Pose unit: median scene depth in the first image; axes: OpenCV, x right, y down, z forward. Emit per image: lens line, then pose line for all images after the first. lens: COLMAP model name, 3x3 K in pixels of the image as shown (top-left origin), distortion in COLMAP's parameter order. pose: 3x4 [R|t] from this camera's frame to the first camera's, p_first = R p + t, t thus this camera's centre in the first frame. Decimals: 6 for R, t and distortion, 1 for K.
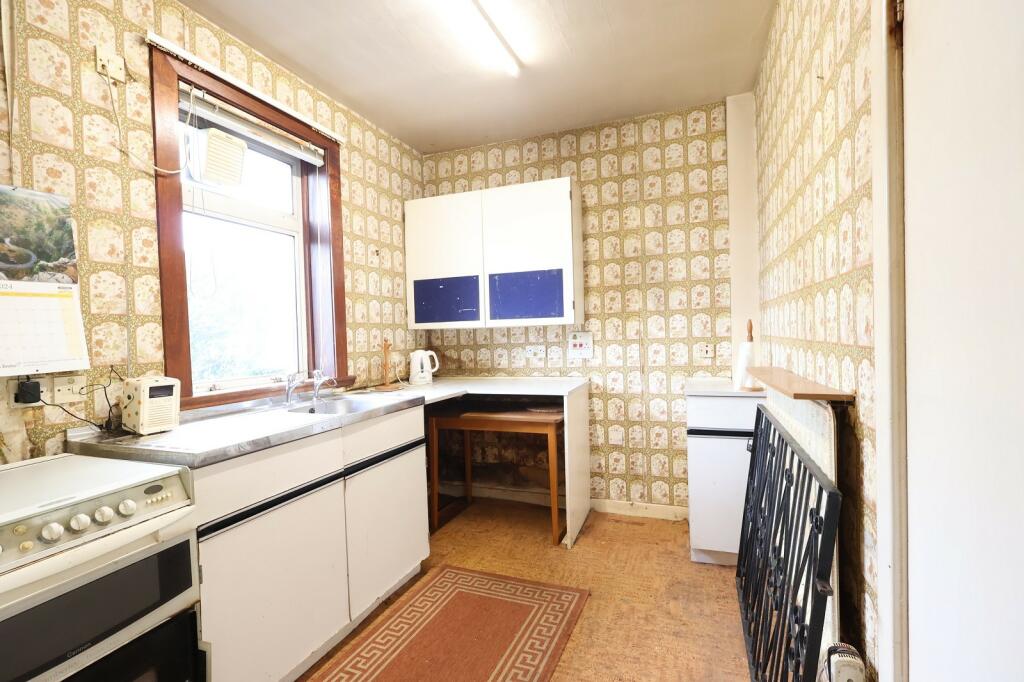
lens RADIAL K [[479.8, 0, 511.2], [0, 479.8, 341.9], [0, 0, 1]] dist [0.003265, 0.000499]
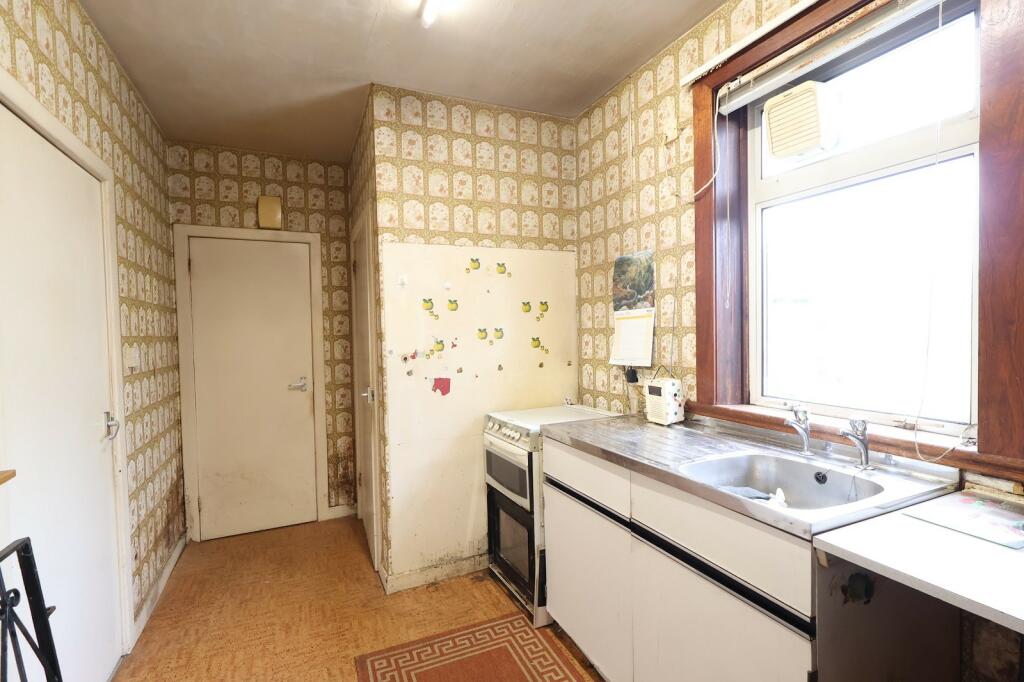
lens RADIAL K [[479.8, 0, 512.9], [0, 479.8, 342.5], [0, 0, 1]] dist [0.003265, 0.000499]
pose [[-0.704245, 0.065078, -0.706968, 0.404883], [0.029777, 0.997621, 0.062171, -0.110385], [0.709332, 0.022733, -0.704507, 1.633404]]
